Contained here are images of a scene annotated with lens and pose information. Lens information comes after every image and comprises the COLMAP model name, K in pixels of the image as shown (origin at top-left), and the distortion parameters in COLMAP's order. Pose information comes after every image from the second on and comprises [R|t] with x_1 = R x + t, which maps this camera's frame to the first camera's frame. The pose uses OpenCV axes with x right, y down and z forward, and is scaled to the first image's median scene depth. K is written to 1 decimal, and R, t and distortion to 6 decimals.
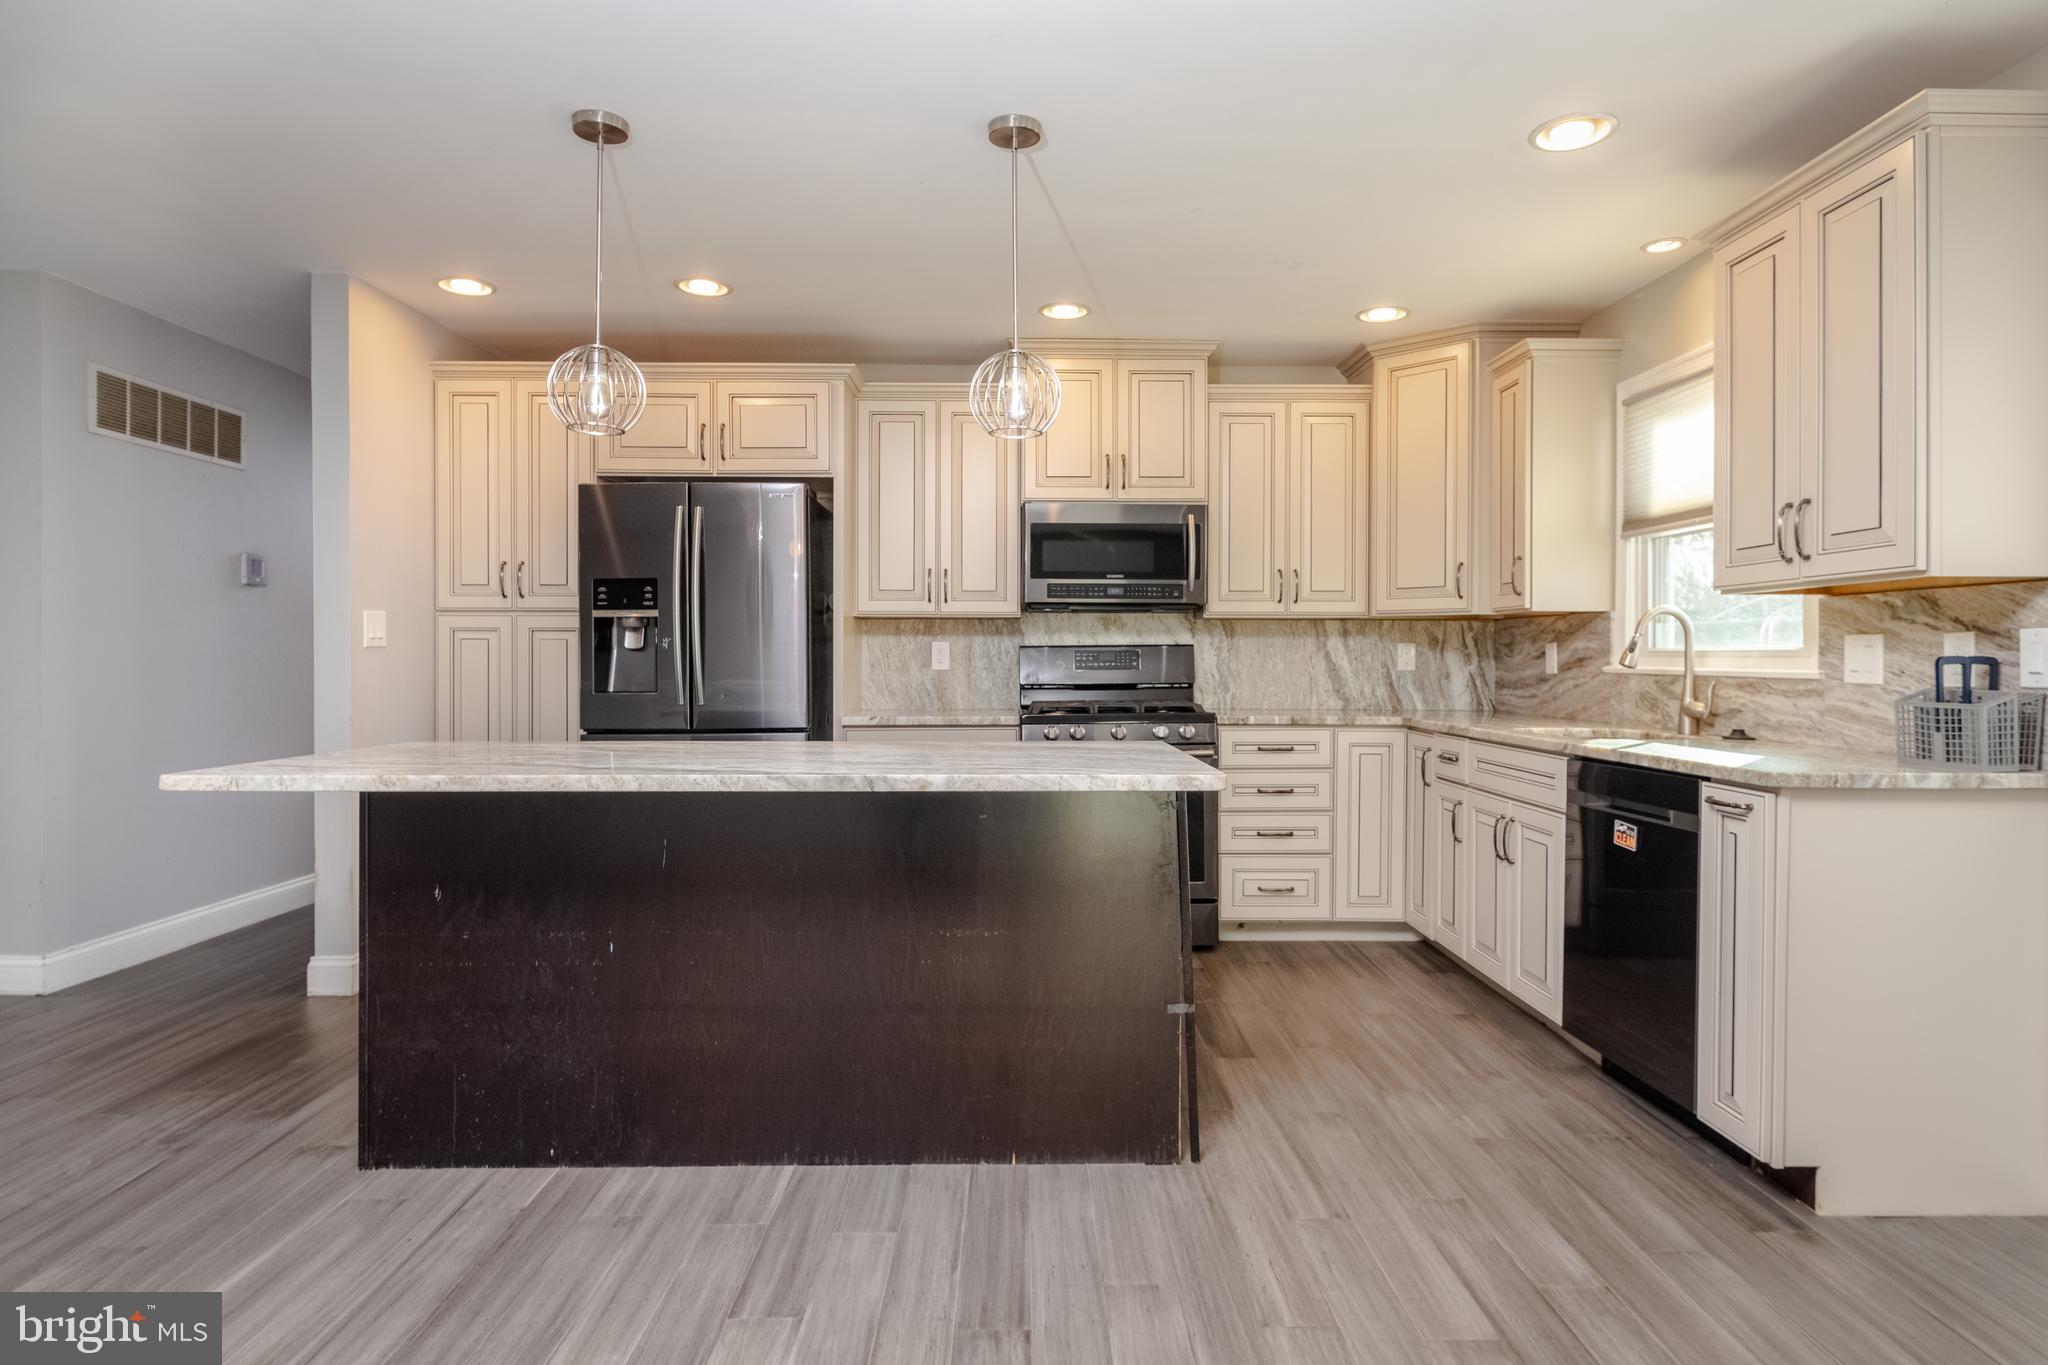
lens RADIAL K [[1124.1, 0, 1032.2], [0, 1124.1, 665.7], [0, 0, 1]] dist [-0.000006, -0.000499]
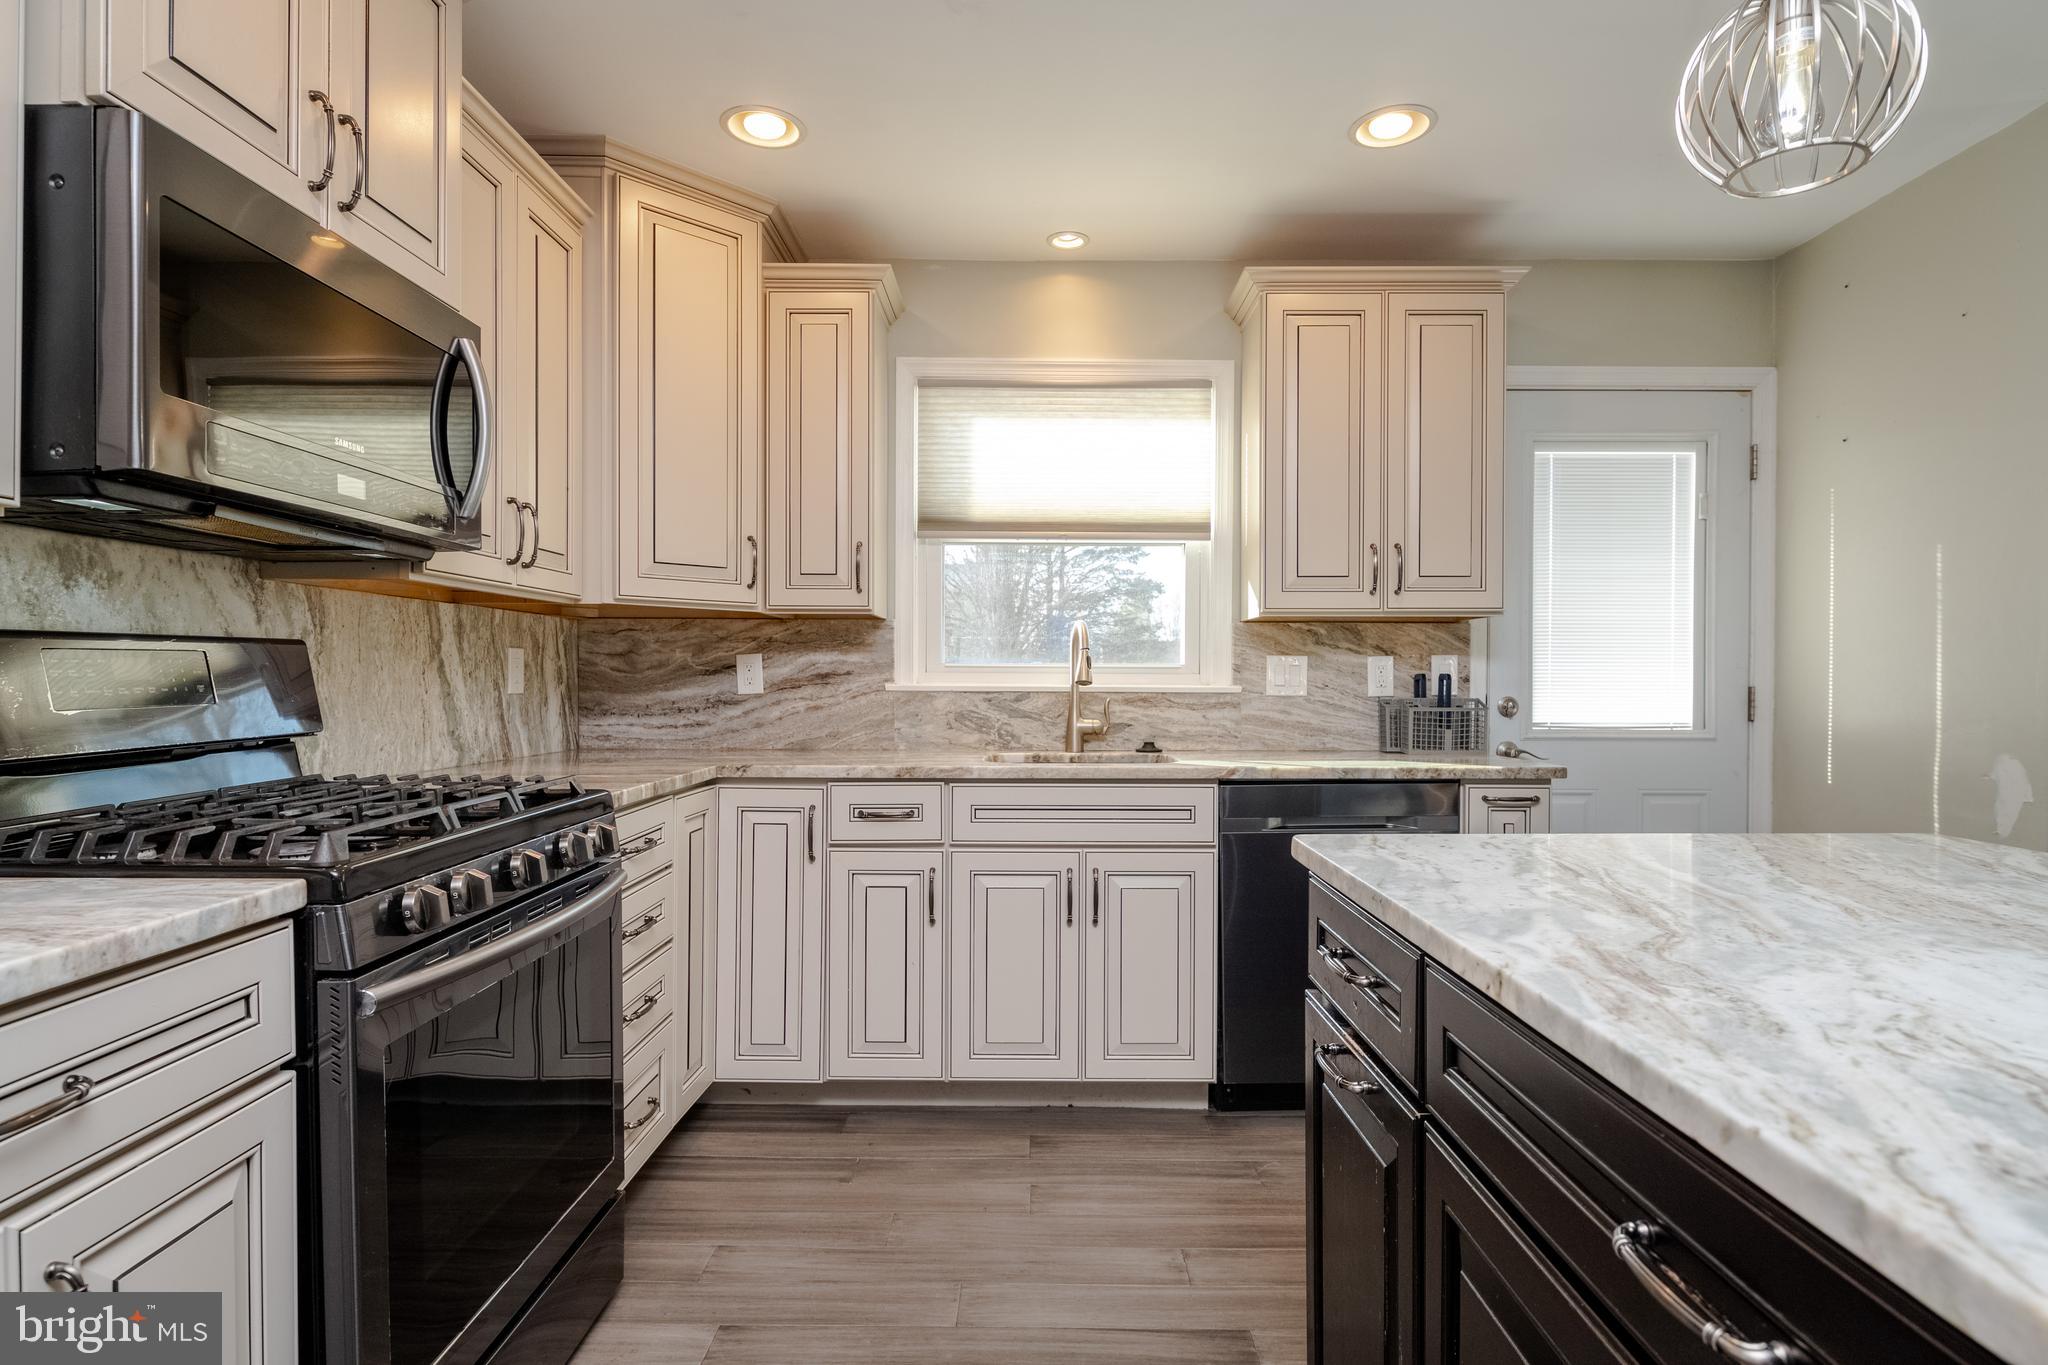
lens RADIAL K [[1078.2, 0, 1037.0], [0, 1078.2, 682.0], [0, 0, 1]] dist [0.001600, 0.000030]
pose [[0.012761, -0.008131, 0.999886, -0.301712], [0.004238, 0.999958, 0.008078, -0.006630], [-0.999910, 0.004135, 0.012795, 0.866096]]
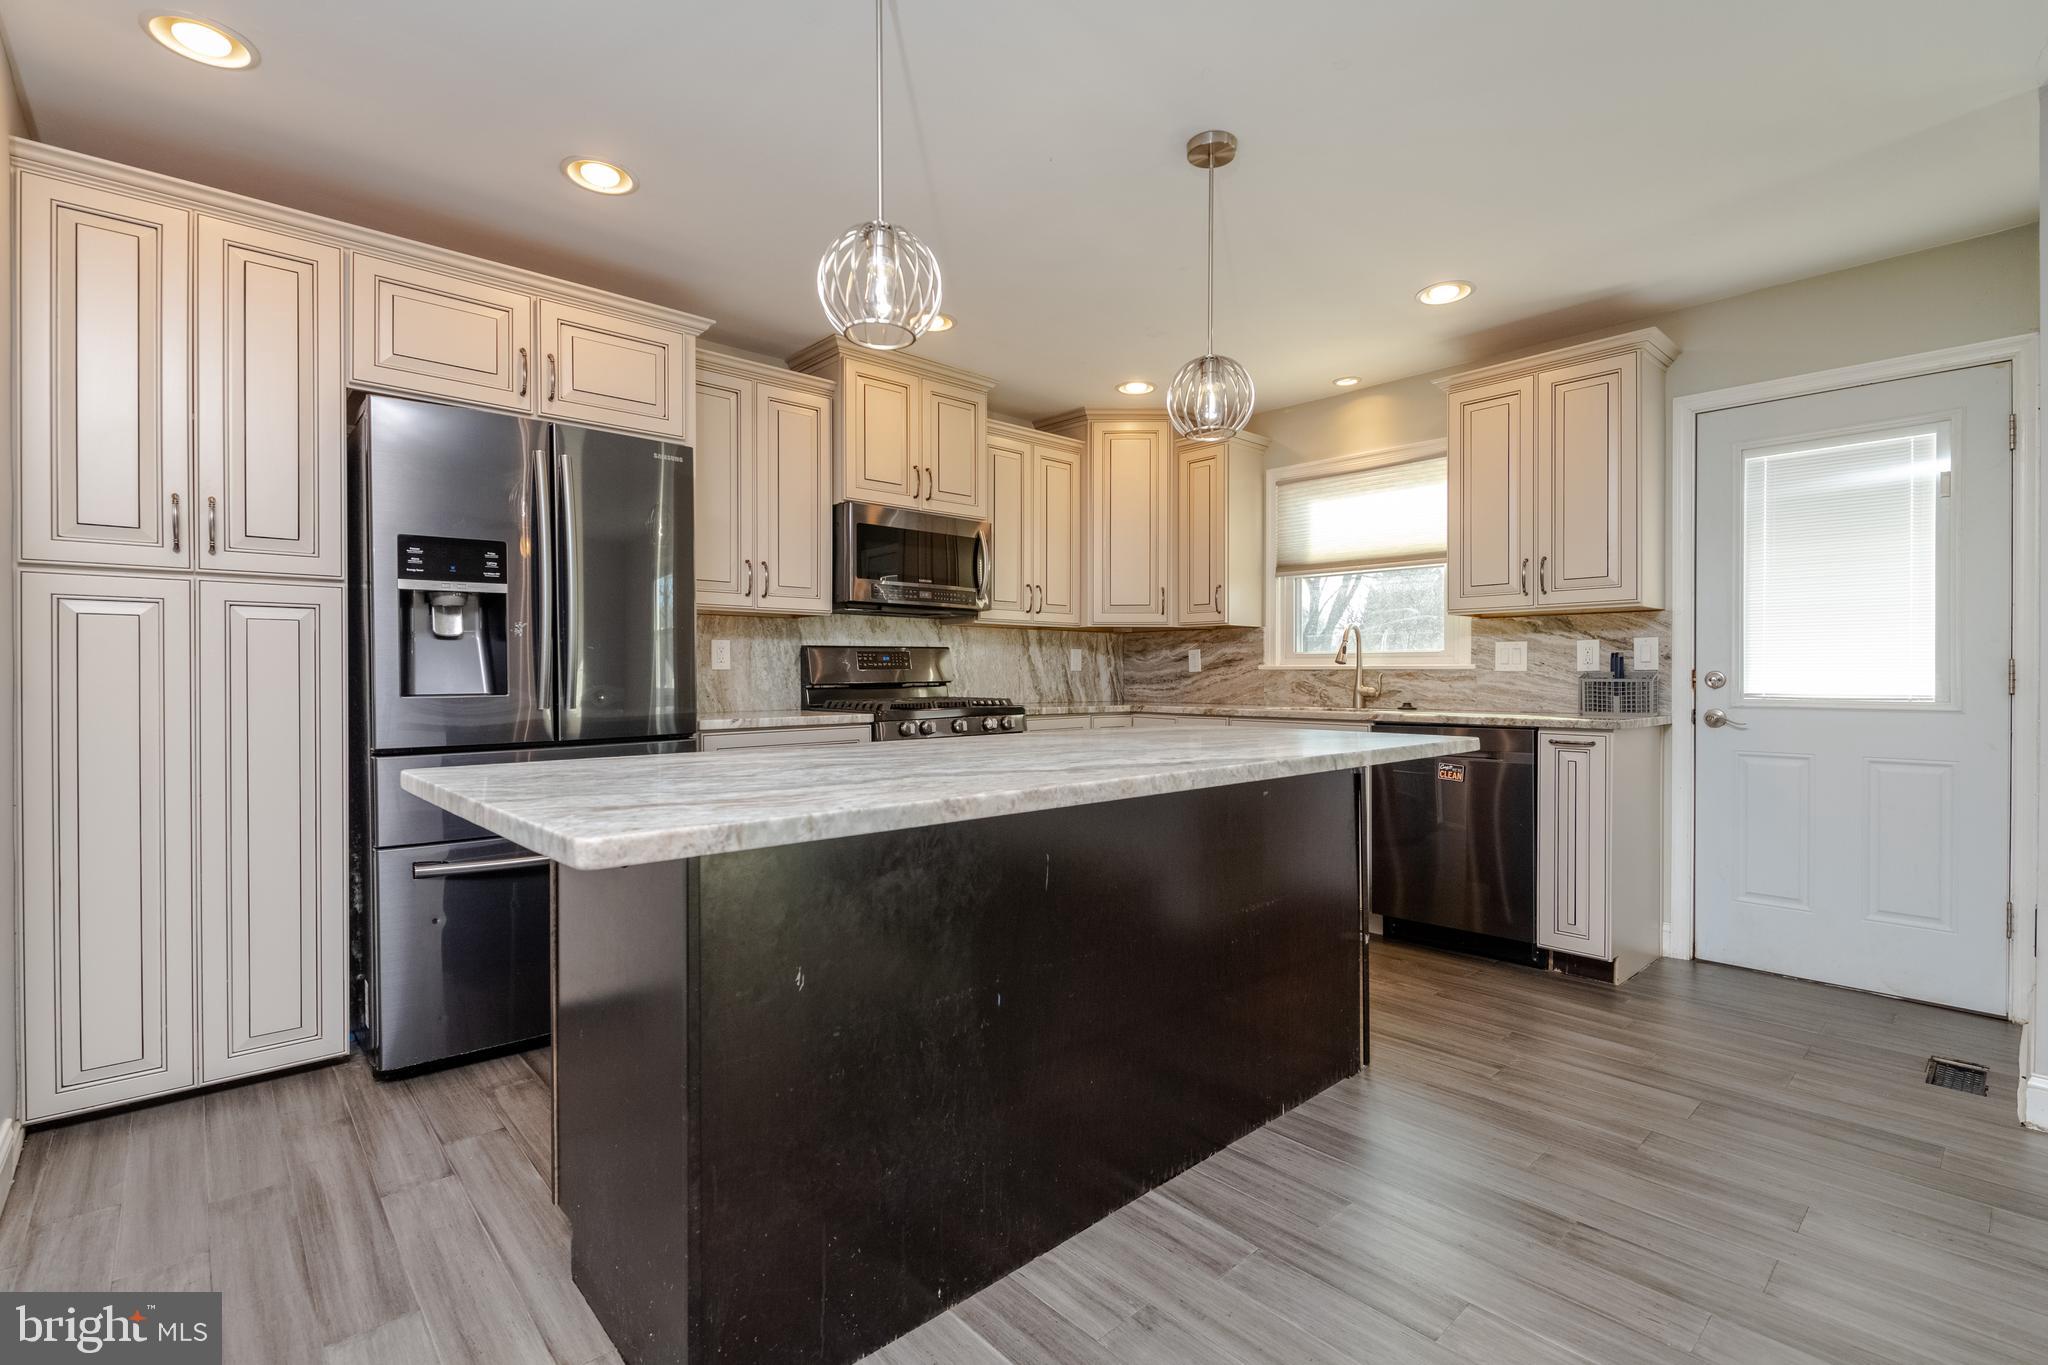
lens RADIAL K [[923.1, 0, 1033.8], [0, 923.1, 681.8], [0, 0, 1]] dist [0.004595, 0.000120]
pose [[0.747435, -0.007053, 0.664297, -0.483593], [0.006097, 0.999974, 0.003757, 0.015381], [-0.664307, 0.001243, 0.747459, 0.306573]]
